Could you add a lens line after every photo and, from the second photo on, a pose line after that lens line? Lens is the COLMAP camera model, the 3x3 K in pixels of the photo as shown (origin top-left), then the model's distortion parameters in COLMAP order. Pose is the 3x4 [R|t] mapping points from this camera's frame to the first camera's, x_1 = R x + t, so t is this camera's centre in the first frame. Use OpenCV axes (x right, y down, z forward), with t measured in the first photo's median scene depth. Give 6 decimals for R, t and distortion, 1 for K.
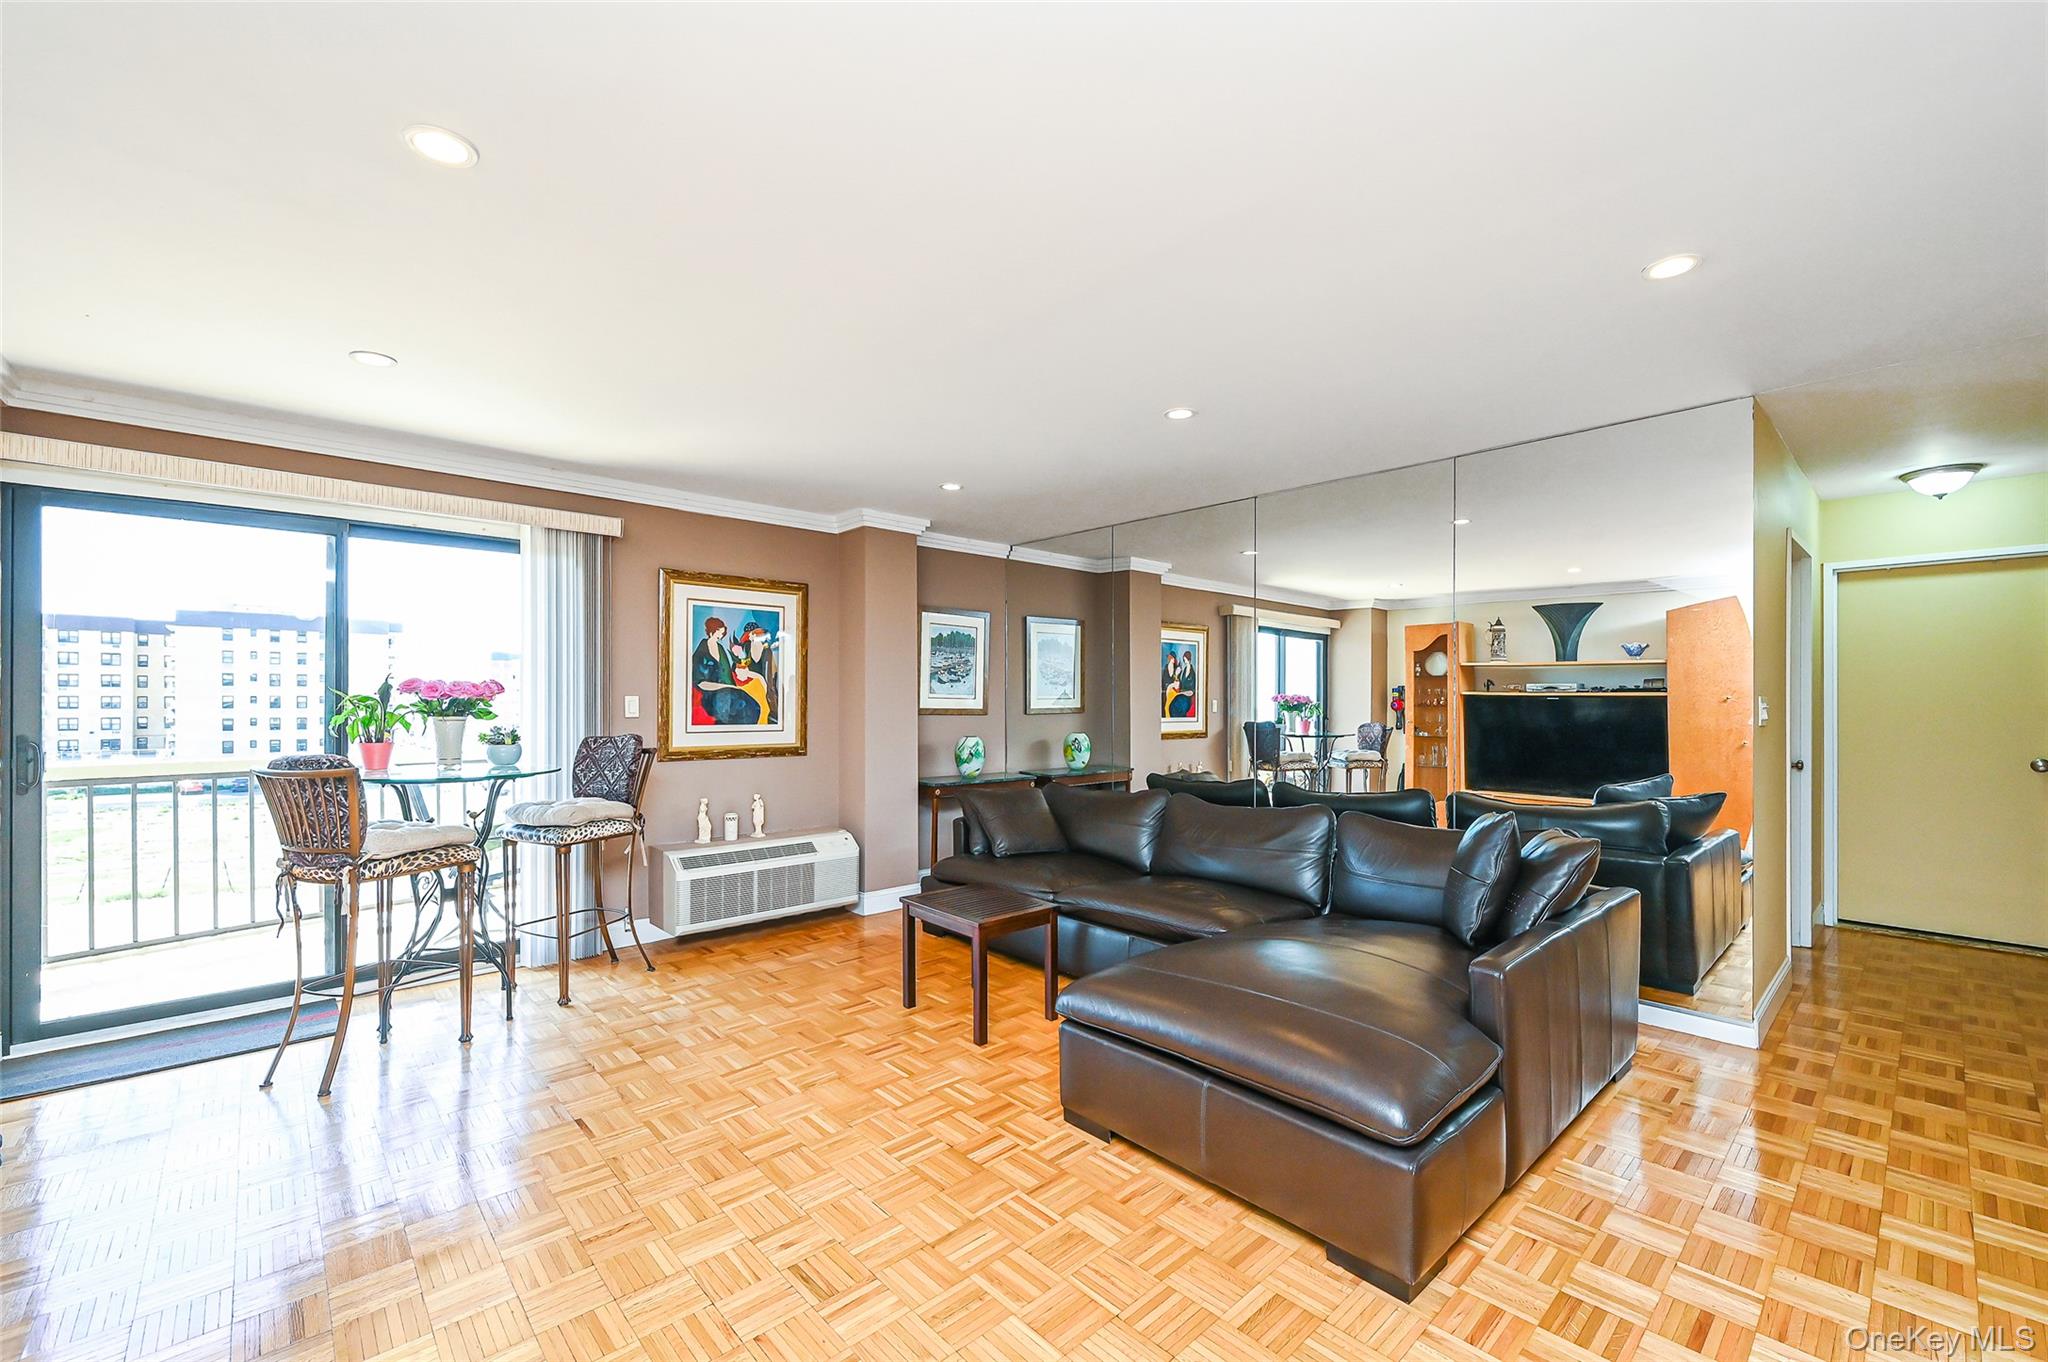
lens RADIAL K [[830.5, 0, 979.3], [0, 830.5, 698.8], [0, 0, 1]] dist [-0.000433, -0.000135]
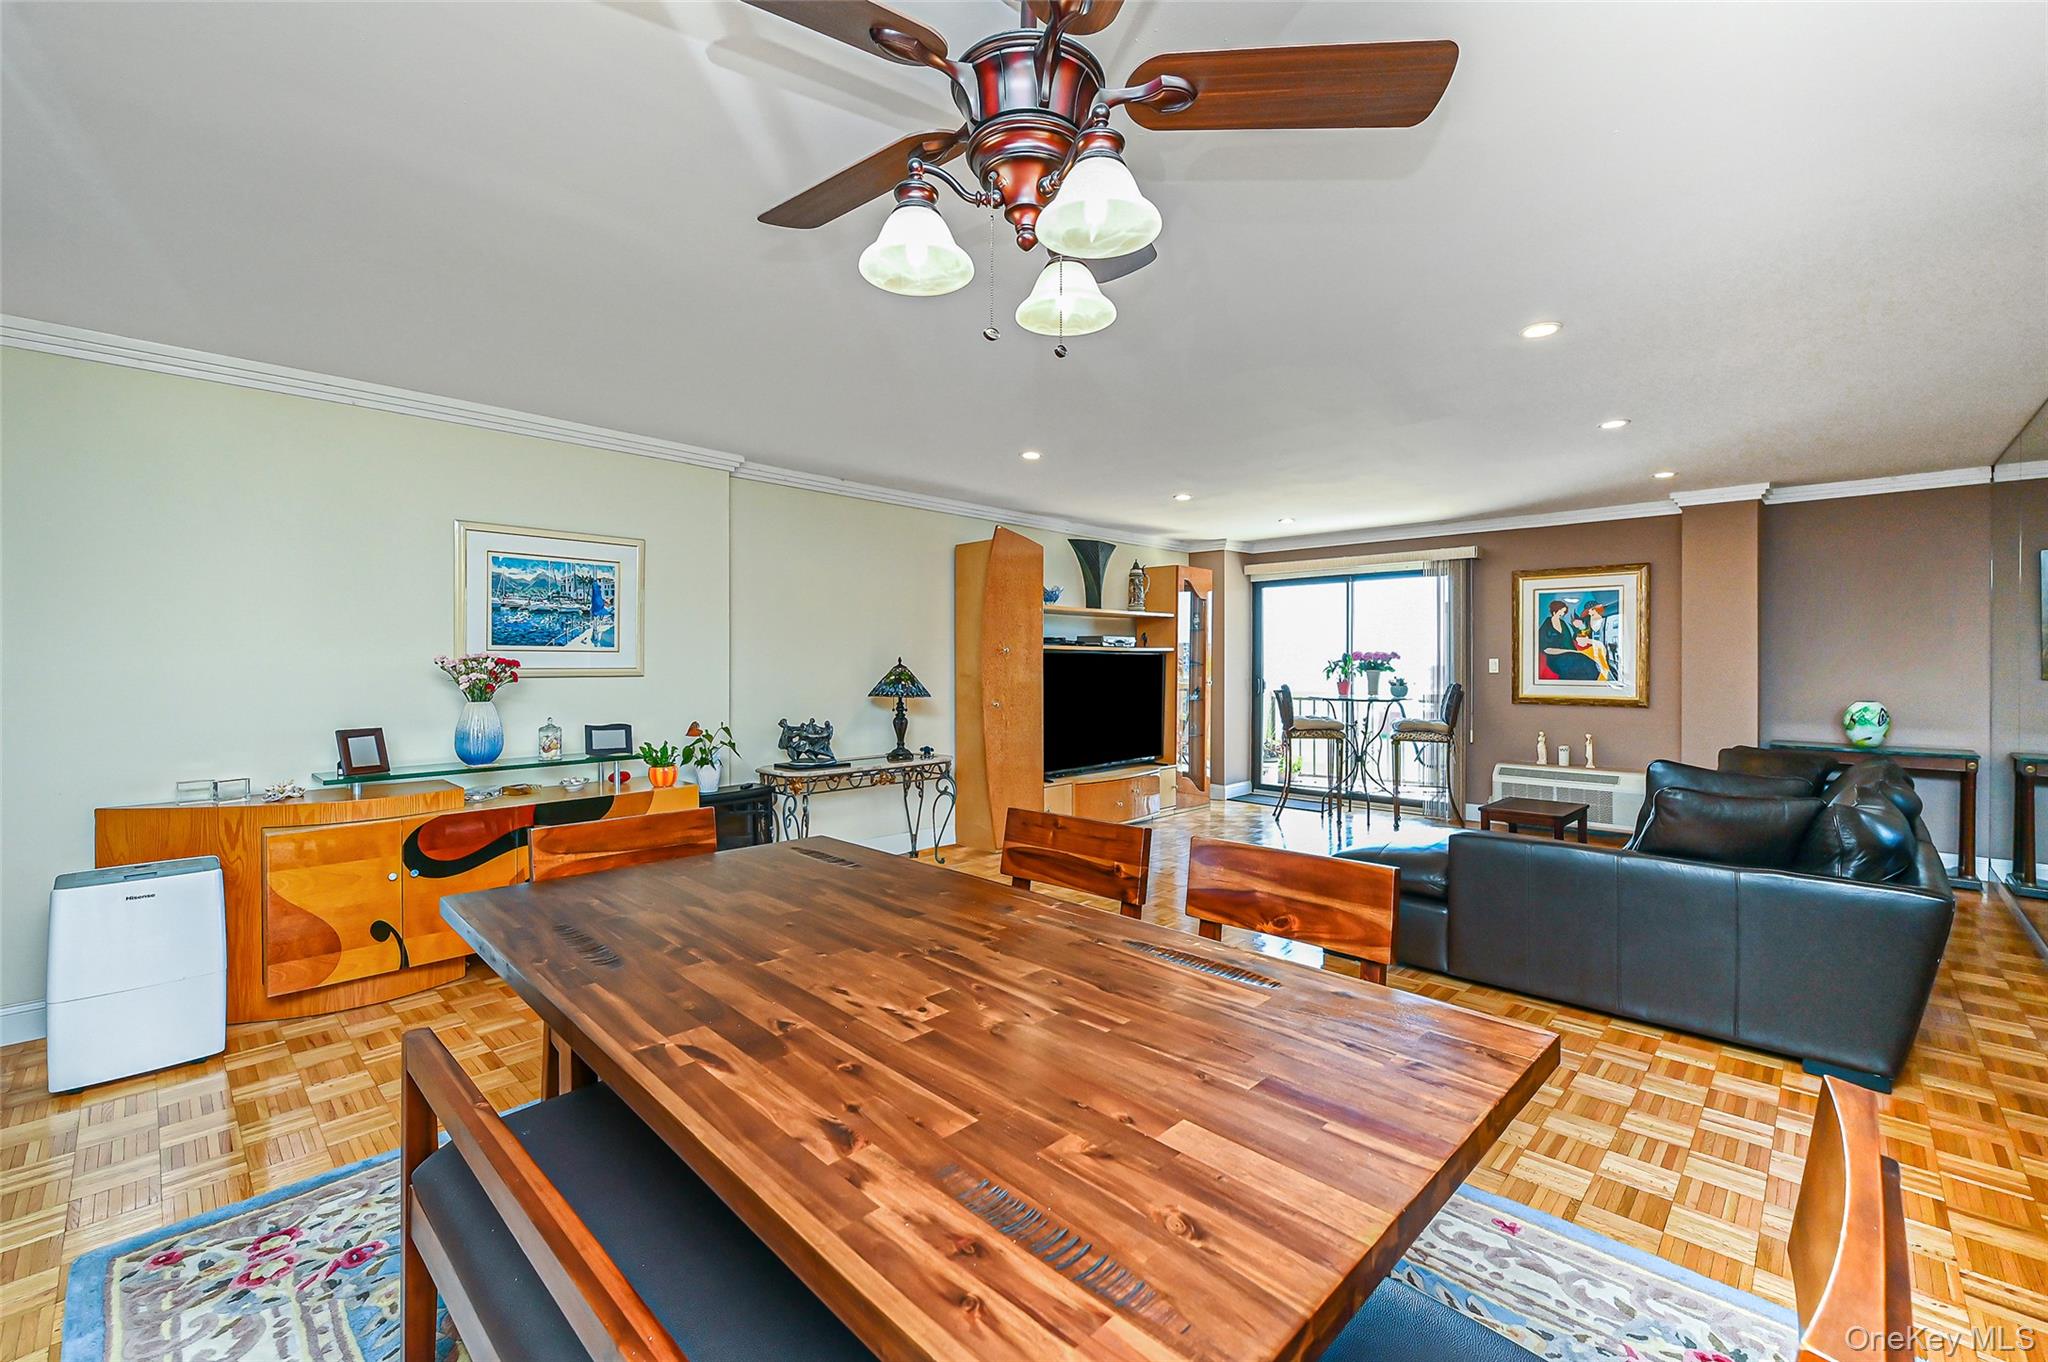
lens RADIAL K [[838.9, 0, 1040.1], [0, 838.9, 672.6], [0, 0, 1]] dist [-0.000293, 0.000050]
pose [[0.104157, 0.009432, -0.994516, 0.851203], [-0.000217, 0.999955, 0.009461, 0.006313], [0.994561, -0.000769, 0.104155, 0.017021]]
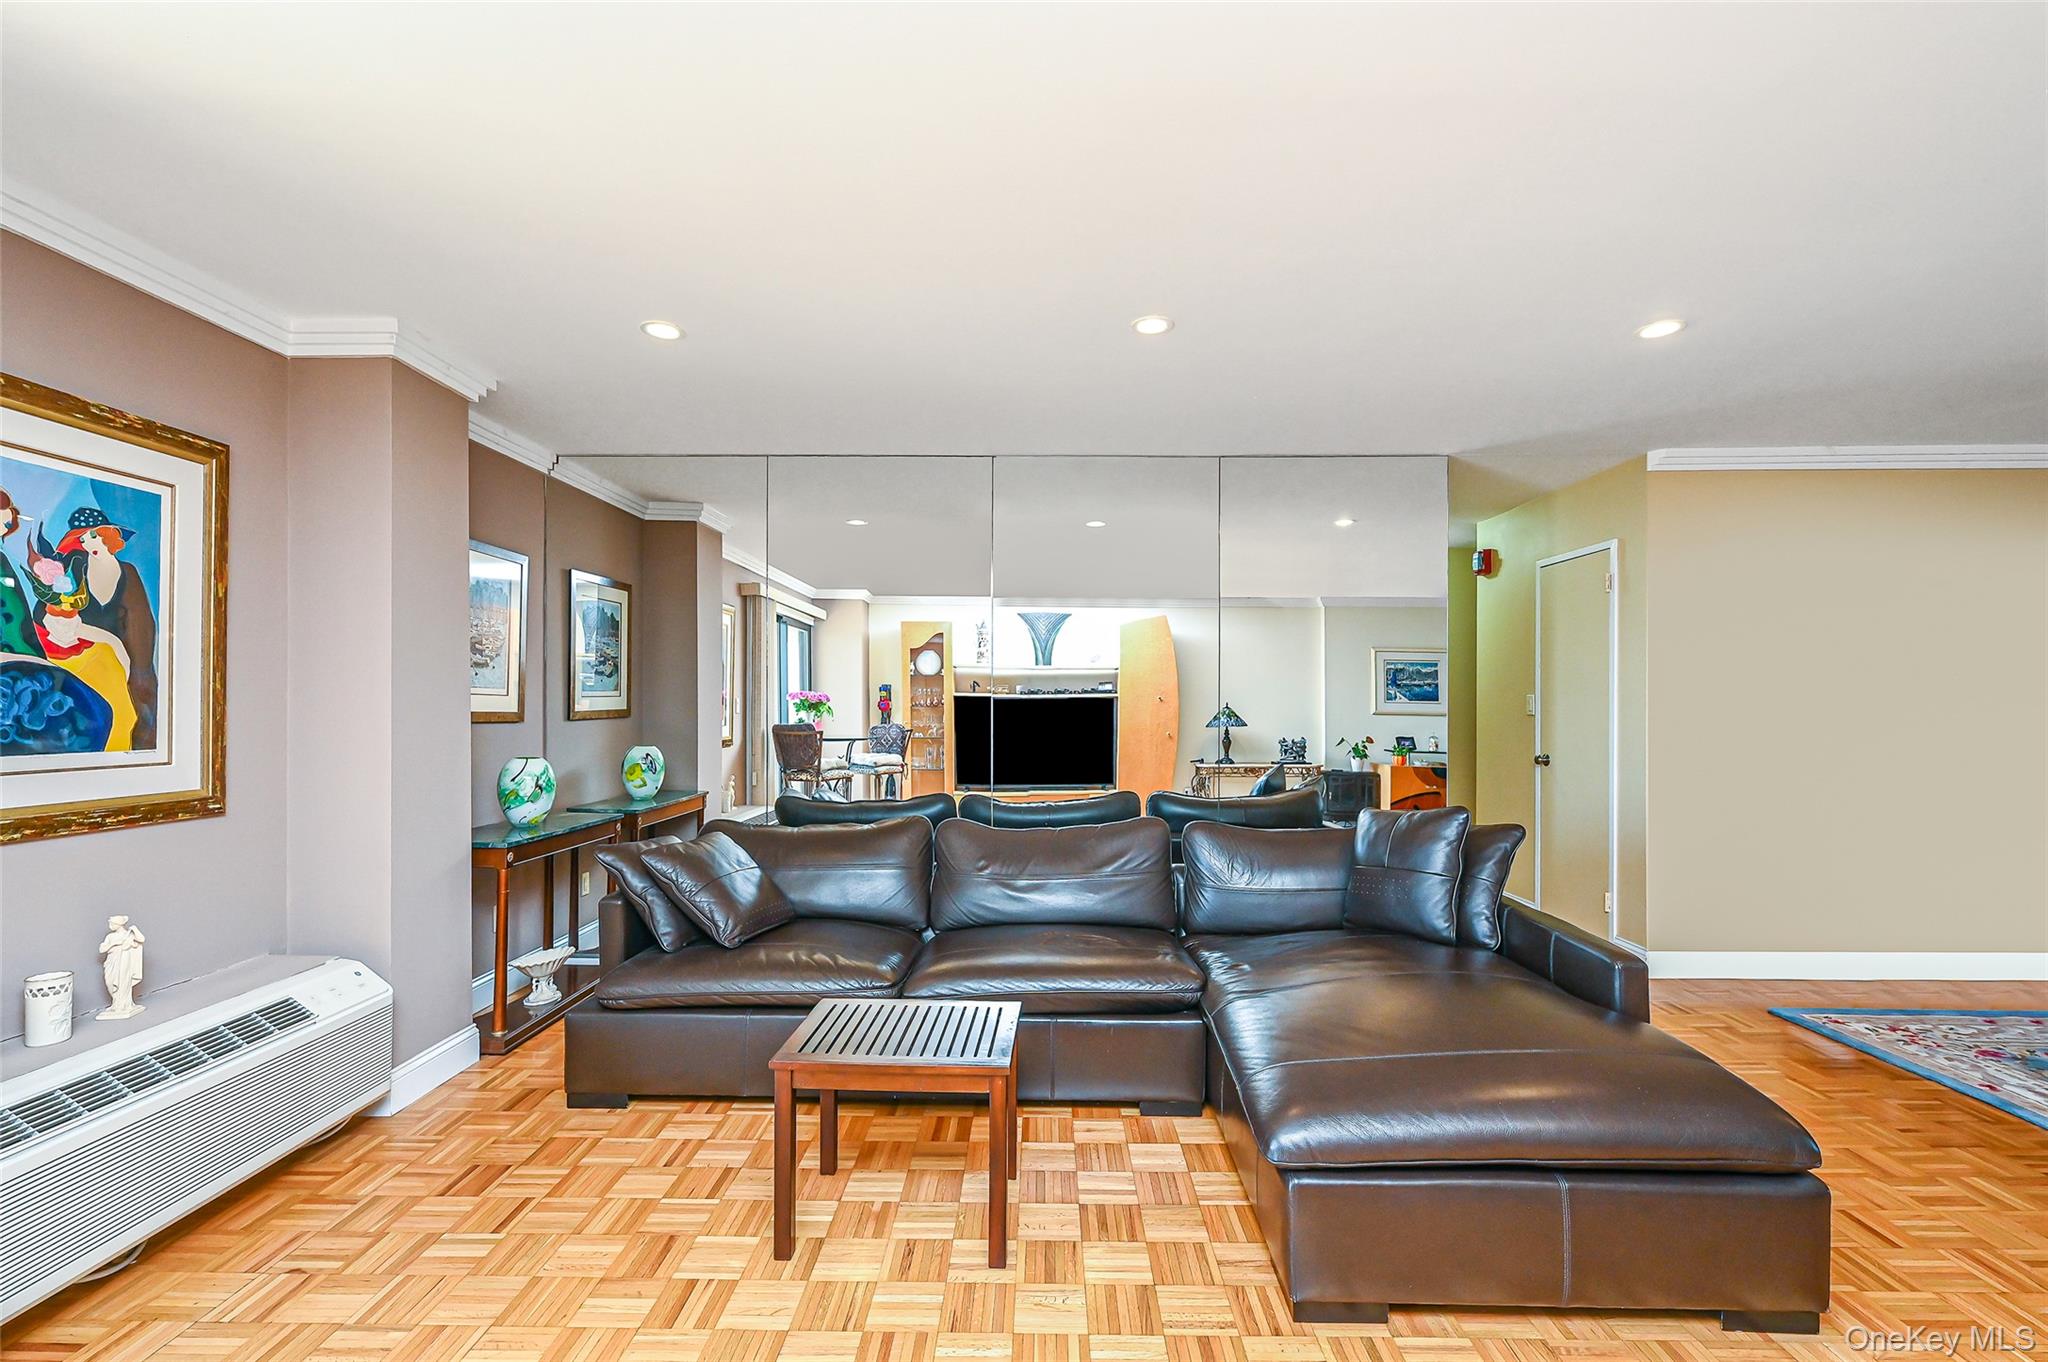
lens RADIAL K [[895.4, 0, 1029.1], [0, 895.4, 705.0], [0, 0, 1]] dist [0.001317, 0.000402]
pose [[0.667182, -0.001391, 0.744893, -0.271275], [-0.003775, 0.999979, 0.005248, 0.002741], [-0.744885, -0.006314, 0.667163, 0.317570]]
